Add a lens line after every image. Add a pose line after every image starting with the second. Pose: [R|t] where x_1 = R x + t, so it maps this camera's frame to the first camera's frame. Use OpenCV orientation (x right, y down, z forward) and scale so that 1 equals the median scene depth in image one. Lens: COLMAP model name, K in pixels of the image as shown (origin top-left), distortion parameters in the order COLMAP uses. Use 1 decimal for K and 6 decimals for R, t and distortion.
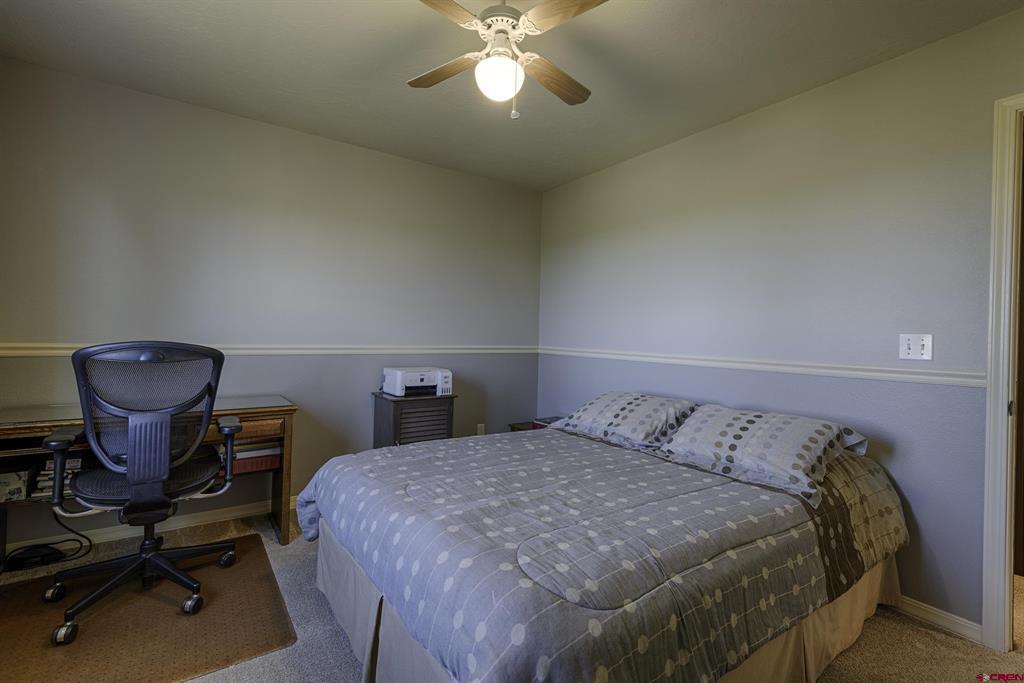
lens RADIAL K [[462.5, 0, 515.3], [0, 462.5, 338.8], [0, 0, 1]] dist [0.028710, -0.014646]
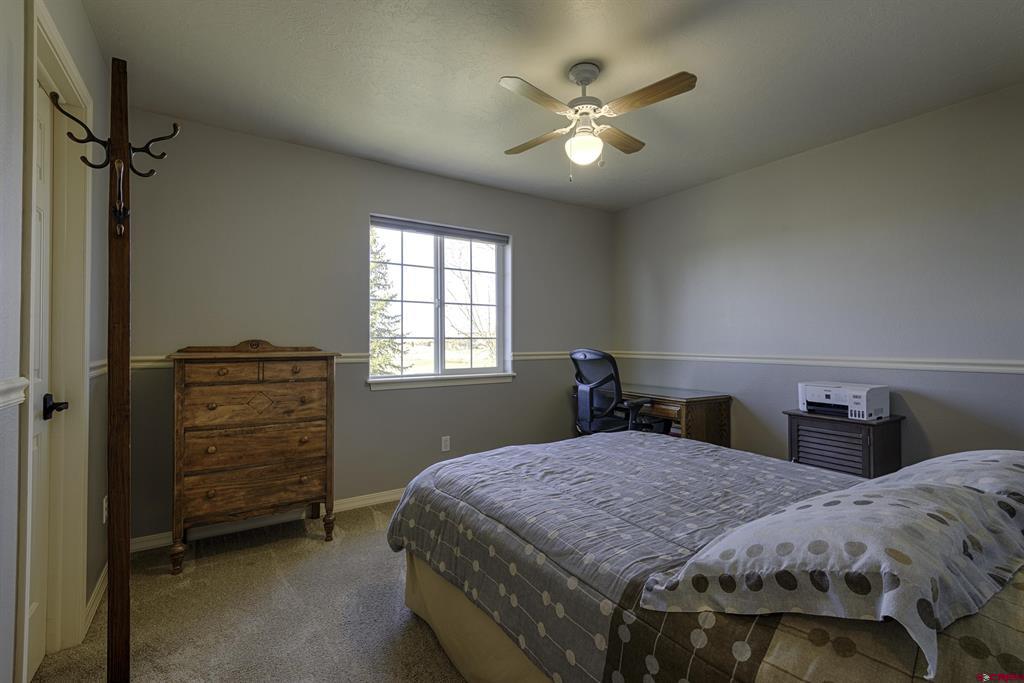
lens RADIAL K [[462.5, 0, 514.9], [0, 462.5, 338.1], [0, 0, 1]] dist [0.028710, -0.014646]
pose [[-0.026509, -0.033070, -0.999101, 0.689438], [-0.008708, 0.999422, -0.032850, 0.014800], [0.999611, 0.007830, -0.026781, 0.454325]]
